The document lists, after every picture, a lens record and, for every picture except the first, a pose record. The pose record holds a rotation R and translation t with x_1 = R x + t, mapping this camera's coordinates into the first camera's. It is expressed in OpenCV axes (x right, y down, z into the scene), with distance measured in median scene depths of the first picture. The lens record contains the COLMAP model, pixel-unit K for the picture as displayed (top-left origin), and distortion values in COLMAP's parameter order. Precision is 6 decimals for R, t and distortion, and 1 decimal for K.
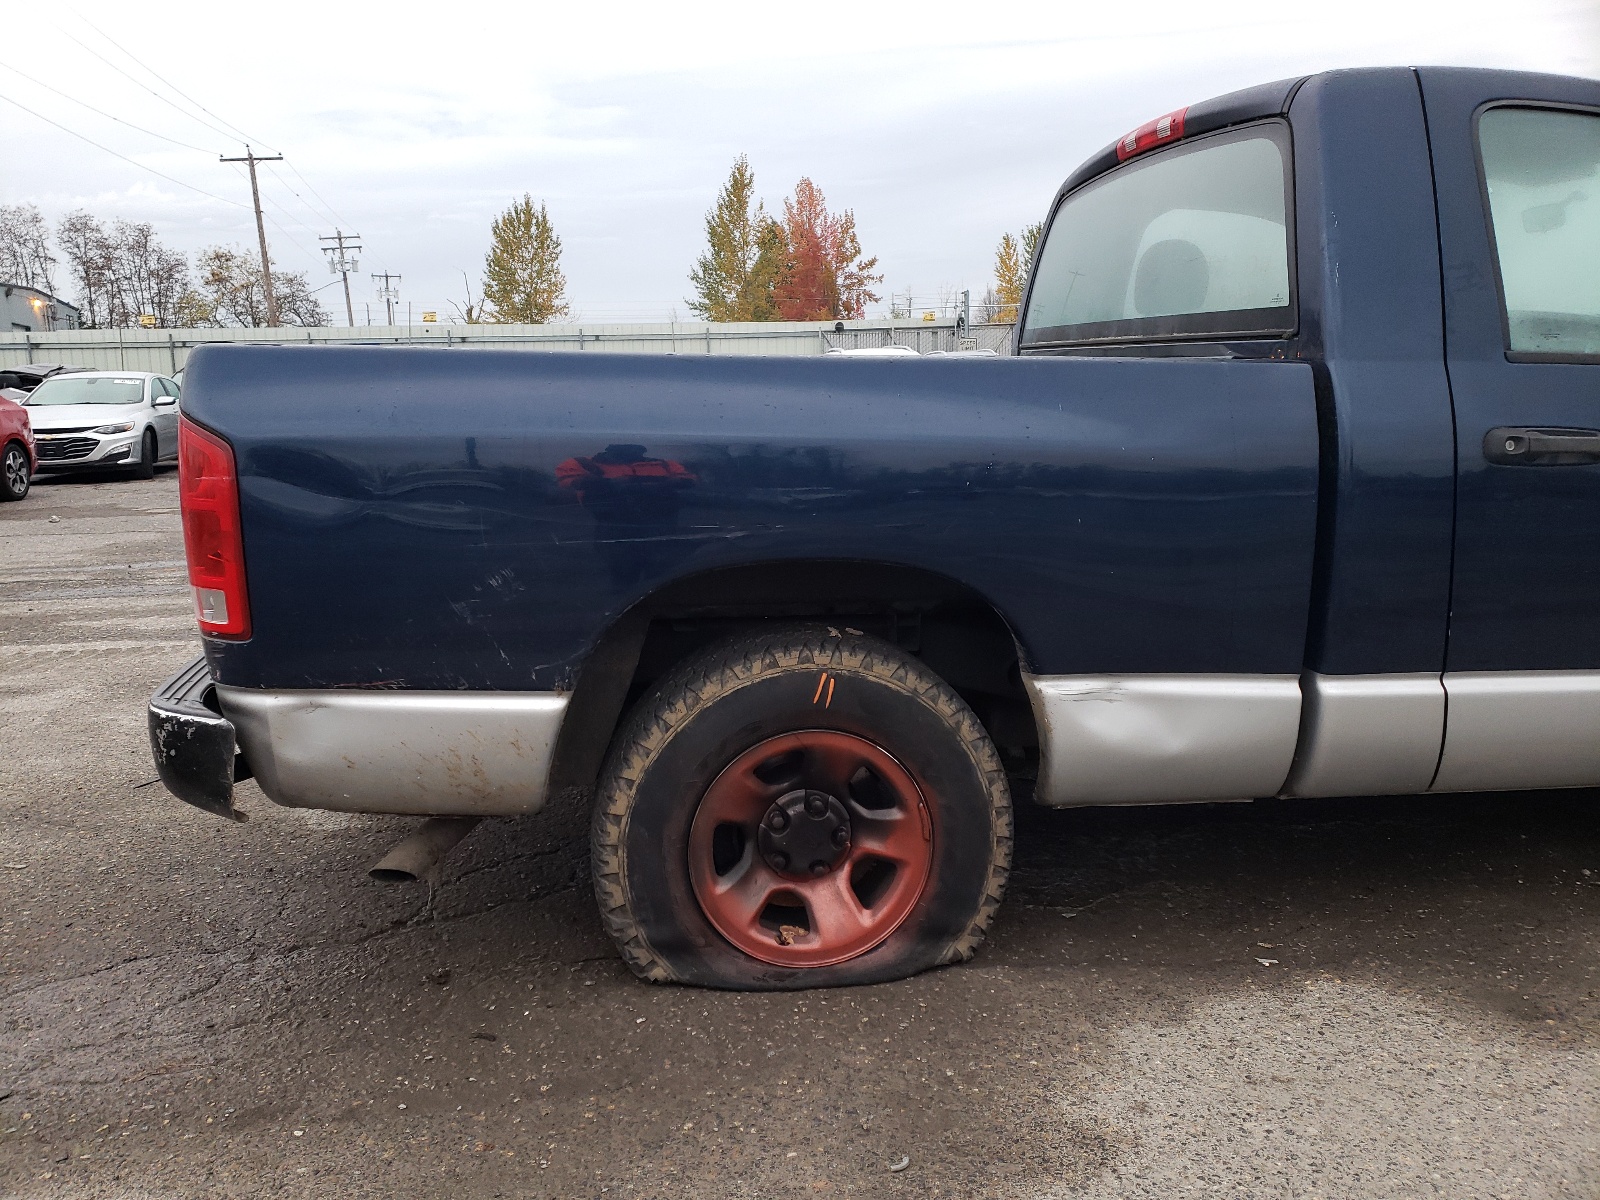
lens RADIAL K [[1228.9, 0, 800.0], [0, 1228.9, 600.0], [0, 0, 1]] dist [0.007404, 0.006896]
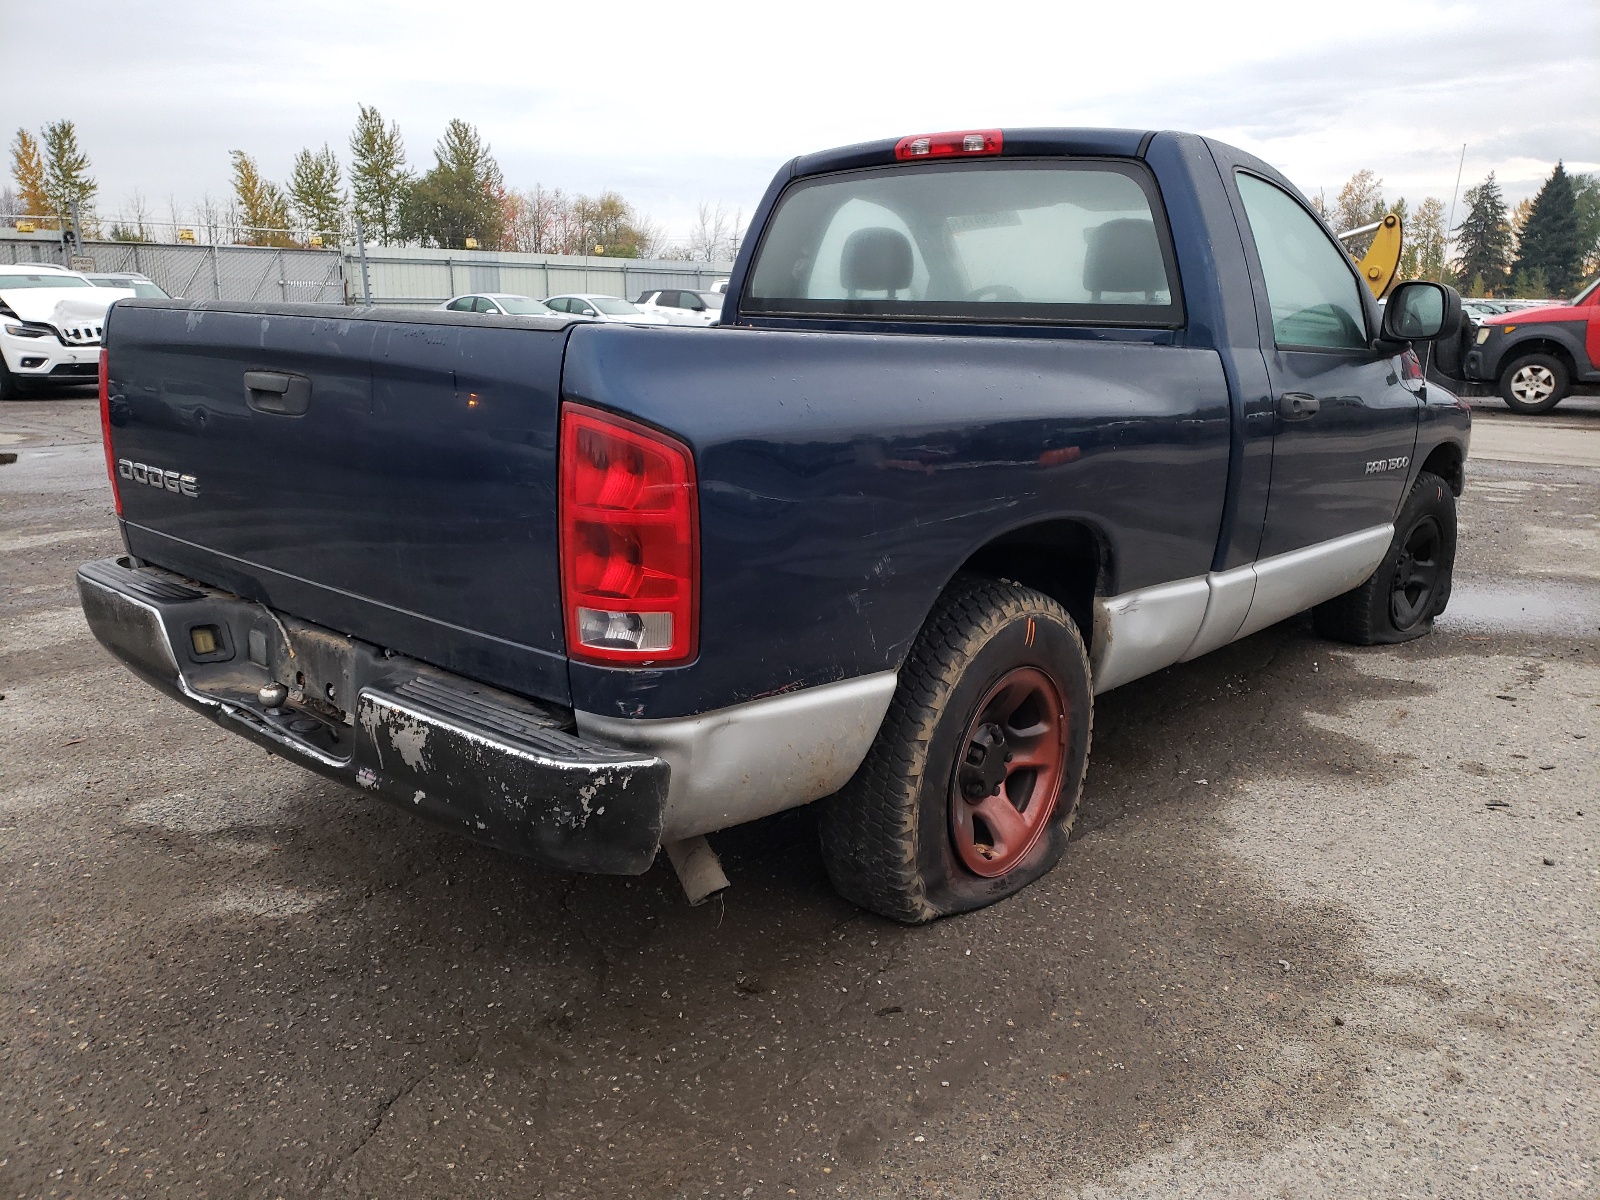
lens RADIAL K [[1207.7, 0, 800.0], [0, 1207.7, 600.0], [0, 0, 1]] dist [0.012335, -0.004108]
pose [[0.754715, -0.121317, 0.644739, -0.069104], [0.084481, 0.992543, 0.087870, -0.005994], [-0.650591, -0.011848, 0.759336, 0.021532]]
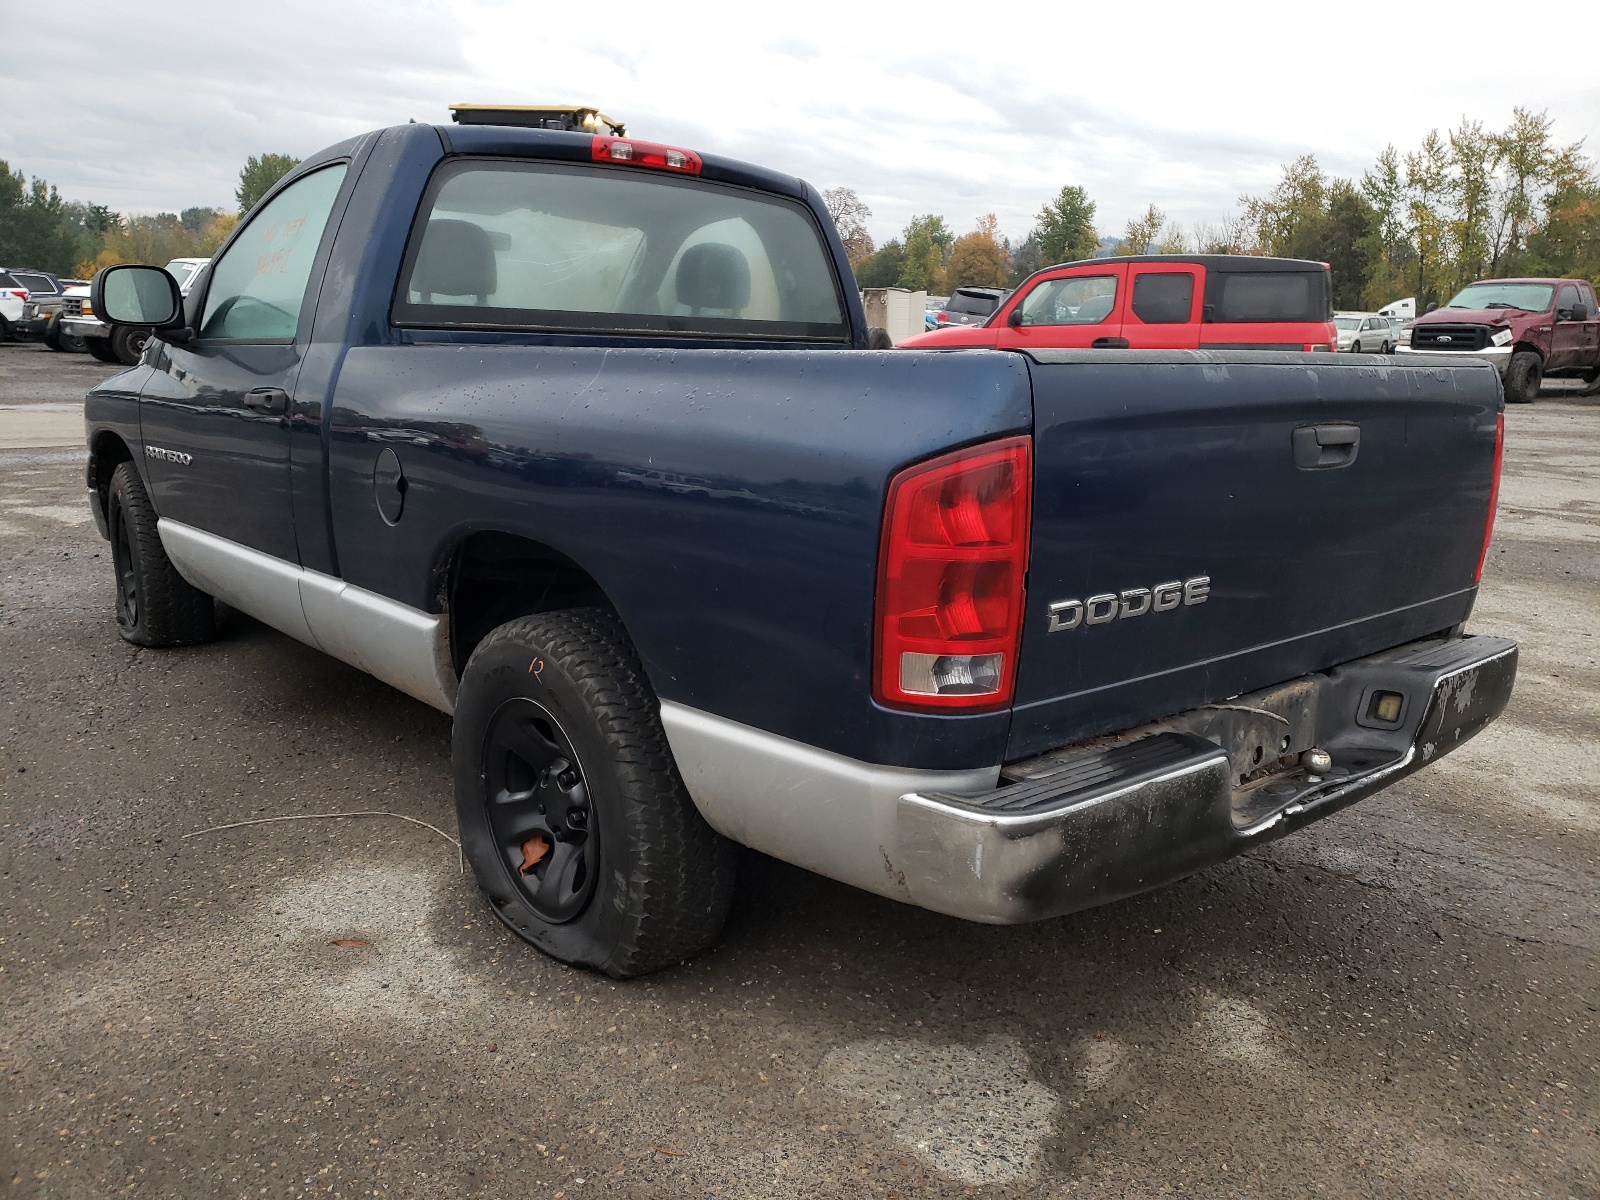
lens RADIAL K [[1228.9, 0, 800.0], [0, 1228.9, 600.0], [0, 0, 1]] dist [0.007404, 0.006896]
pose [[-0.536600, -0.178760, 0.824685, -0.089613], [0.125599, 0.949498, 0.287538, -0.032162], [-0.834437, 0.257873, -0.487049, 0.169347]]
